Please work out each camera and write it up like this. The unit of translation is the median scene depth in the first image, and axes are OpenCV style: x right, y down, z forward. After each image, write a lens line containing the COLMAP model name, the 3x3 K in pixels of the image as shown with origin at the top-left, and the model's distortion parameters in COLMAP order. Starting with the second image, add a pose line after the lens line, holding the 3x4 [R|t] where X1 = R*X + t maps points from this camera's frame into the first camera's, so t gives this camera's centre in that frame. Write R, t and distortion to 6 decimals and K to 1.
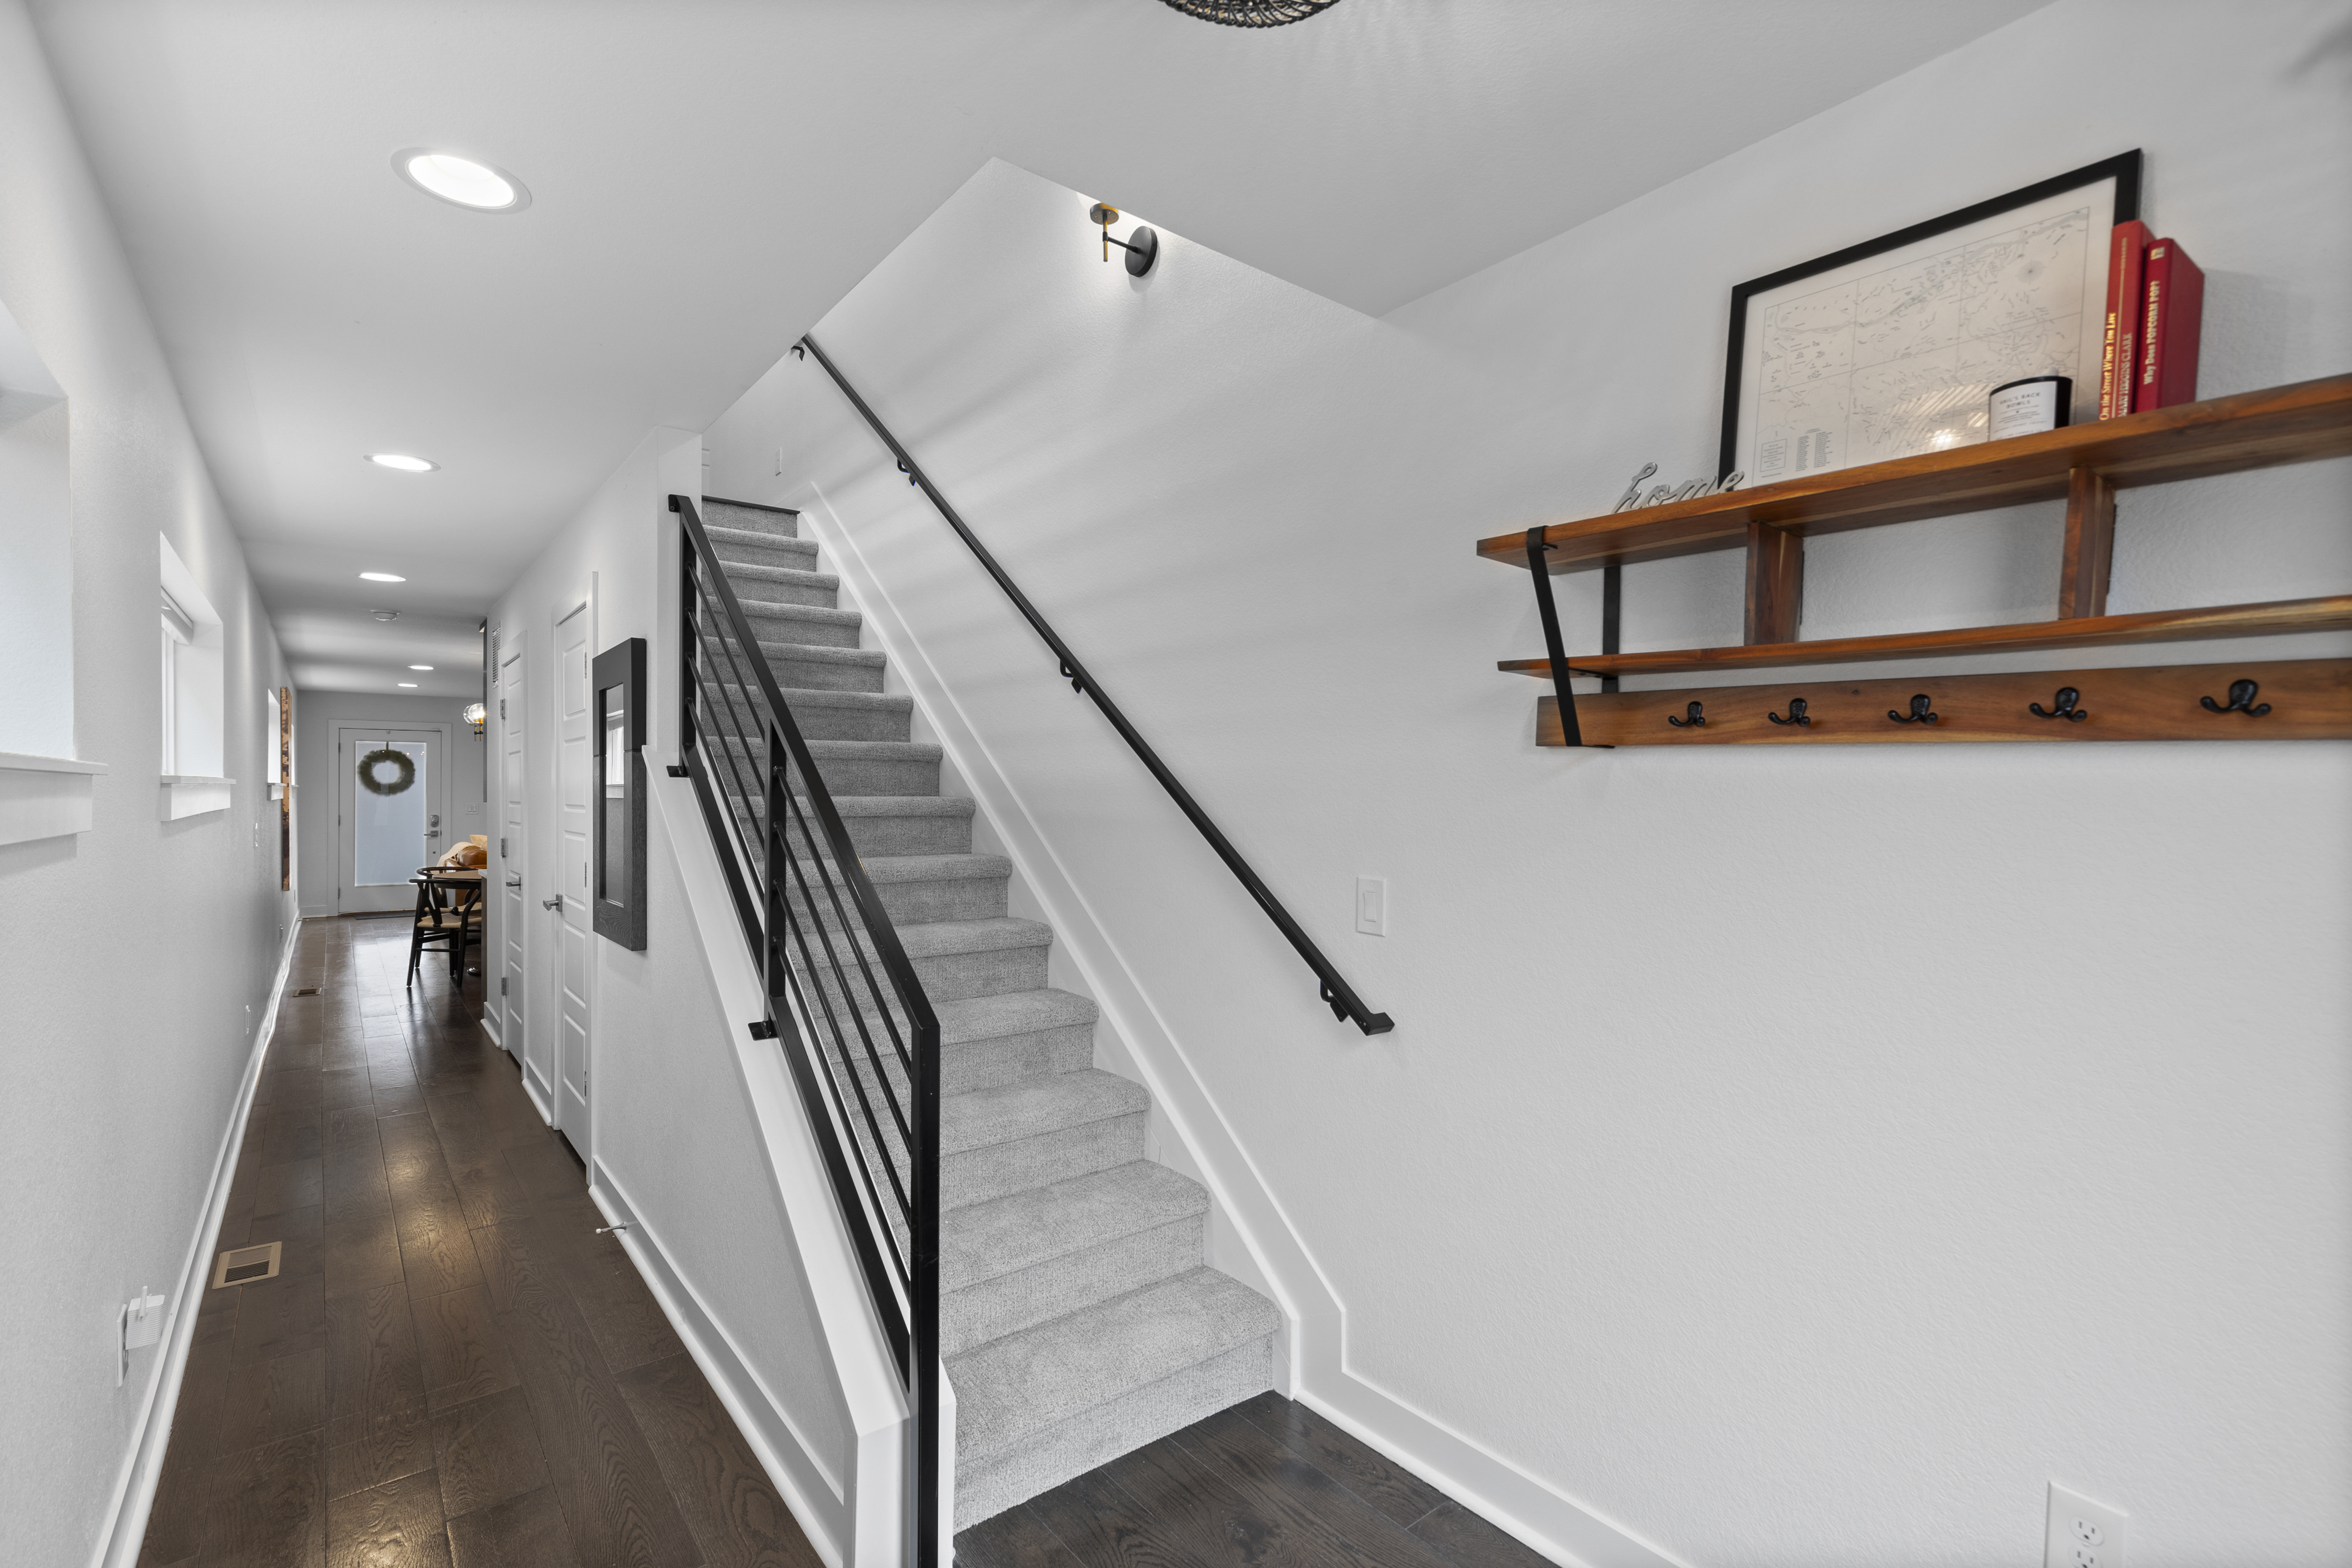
lens RADIAL K [[1081.5, 0, 1167.5], [0, 1081.5, 806.5], [0, 0, 1]] dist [0.007061, -0.000100]
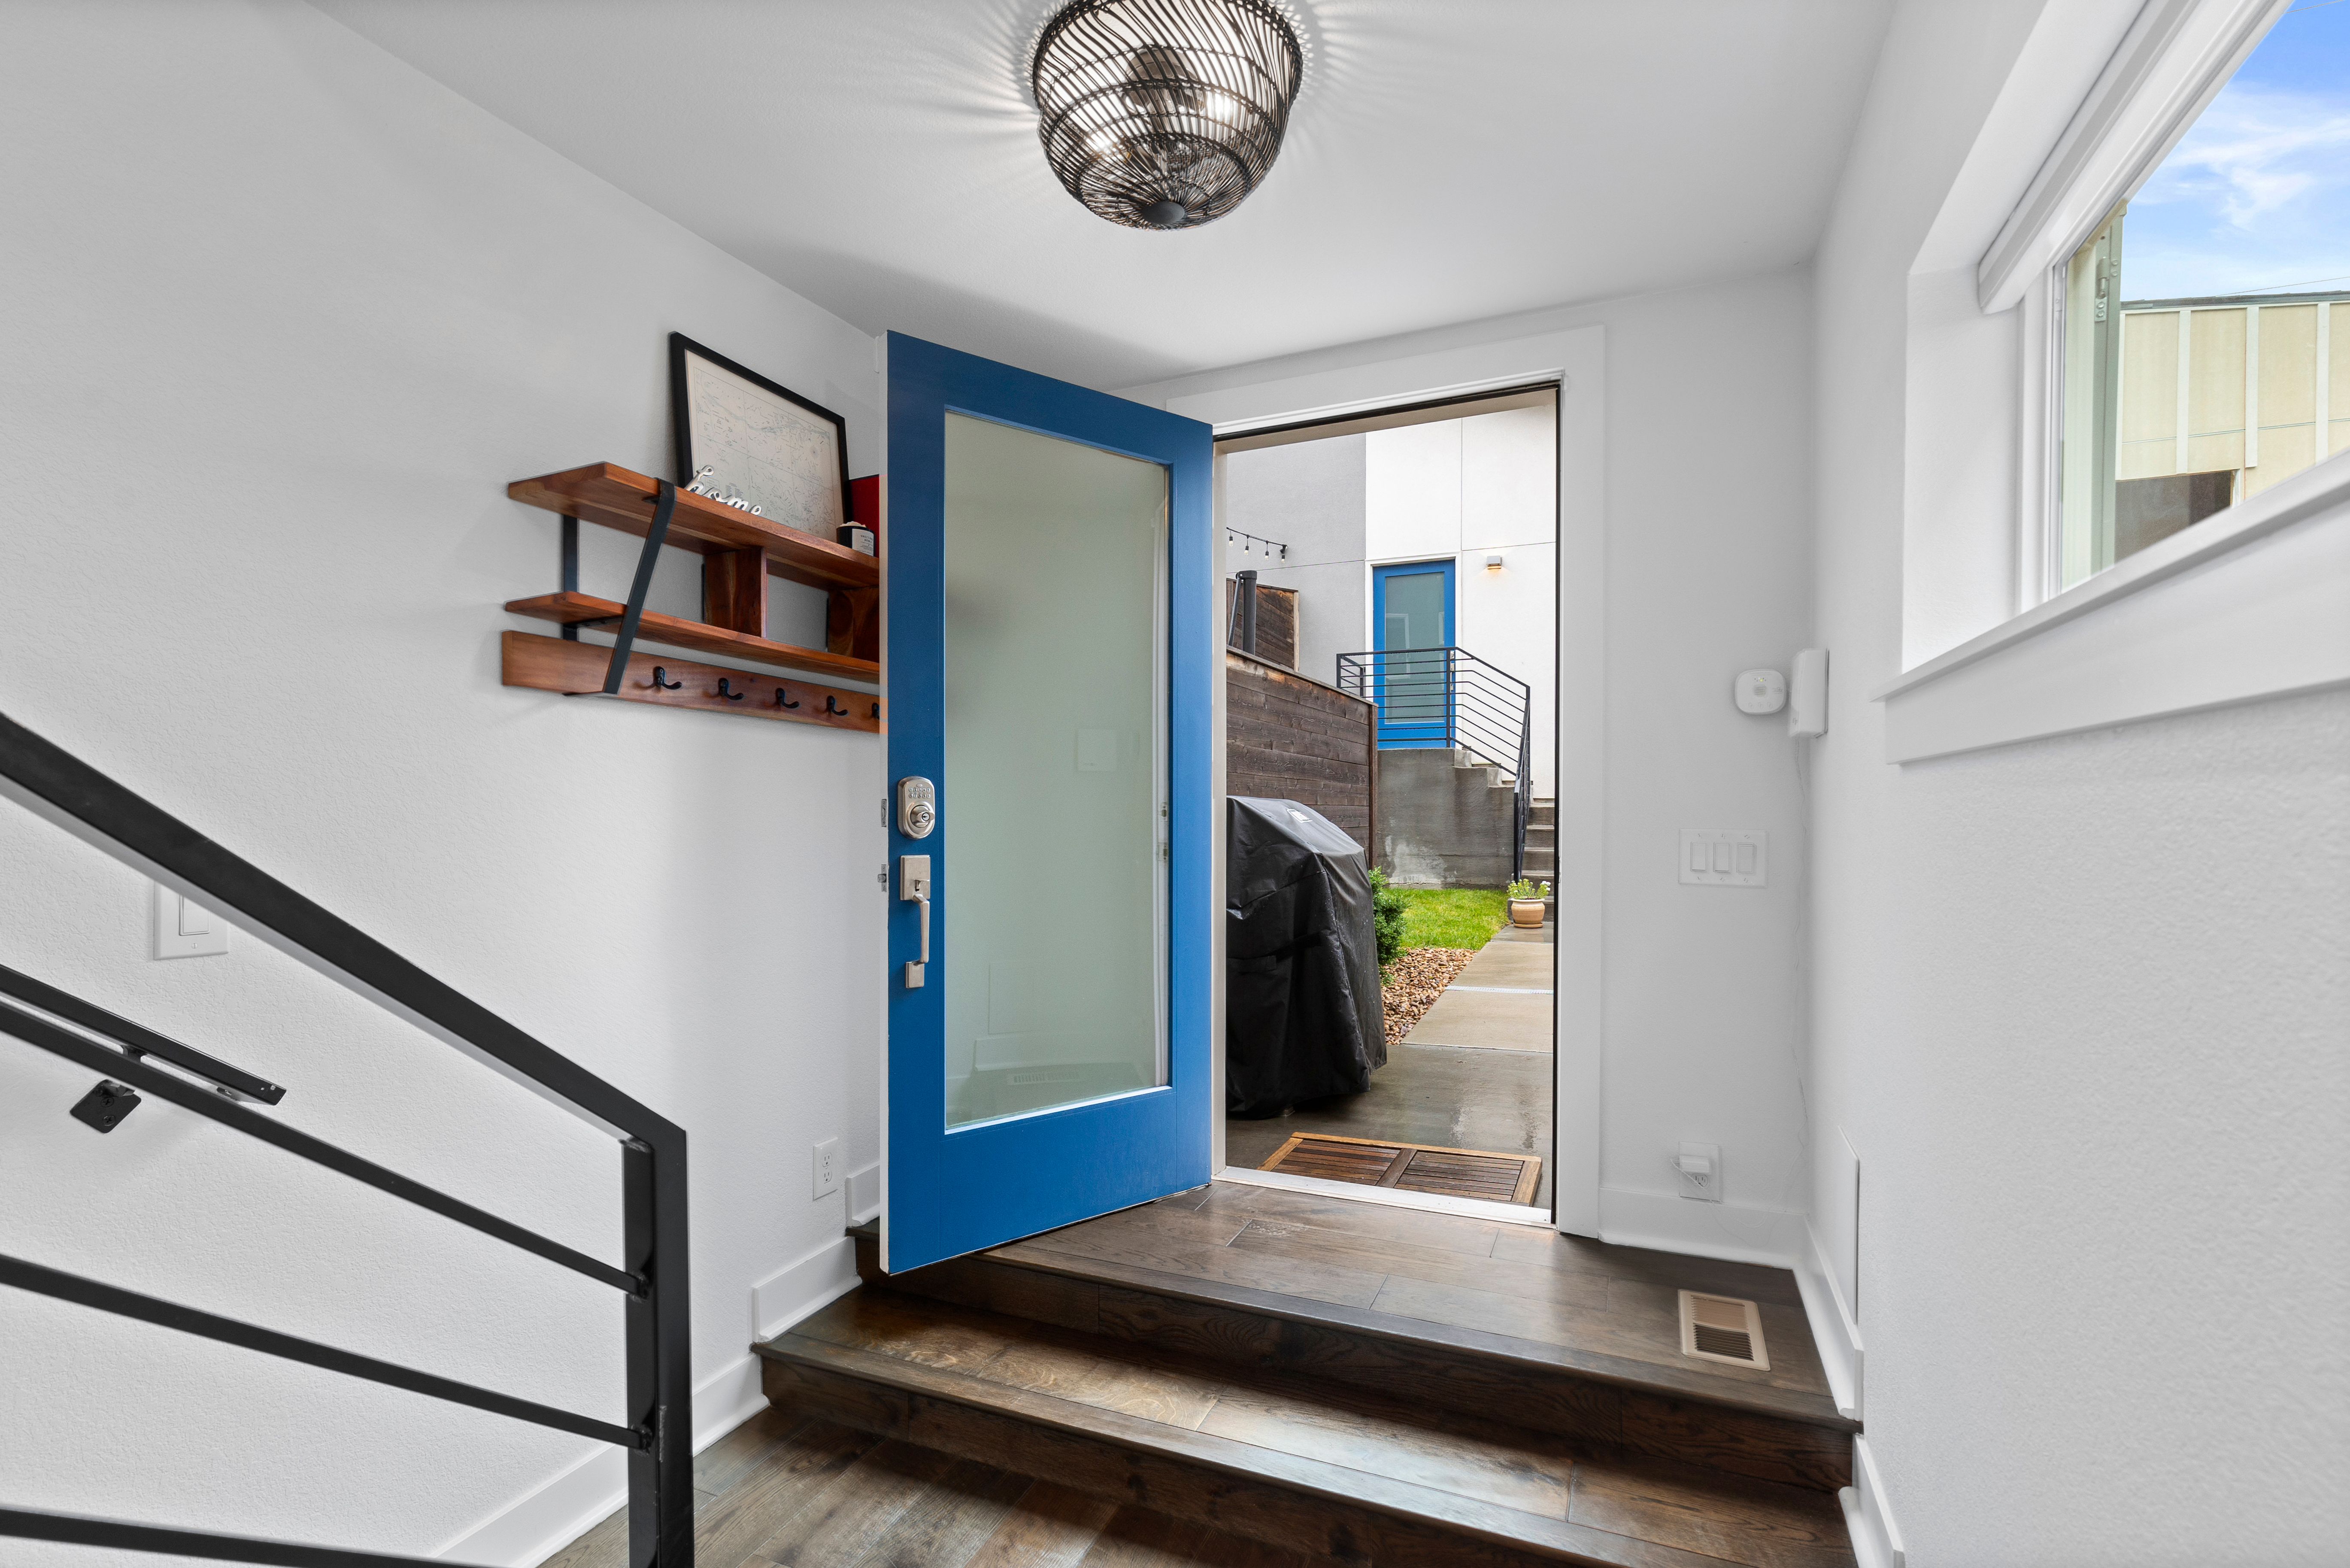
lens RADIAL K [[1080.6, 0, 1166.5], [0, 1080.6, 806.4], [0, 0, 1]] dist [0.007061, -0.000100]
pose [[-0.466216, -0.009263, 0.884623, -0.838123], [0.005762, 0.999892, 0.013507, 0.043458], [-0.884652, 0.011394, -0.466112, 1.105311]]
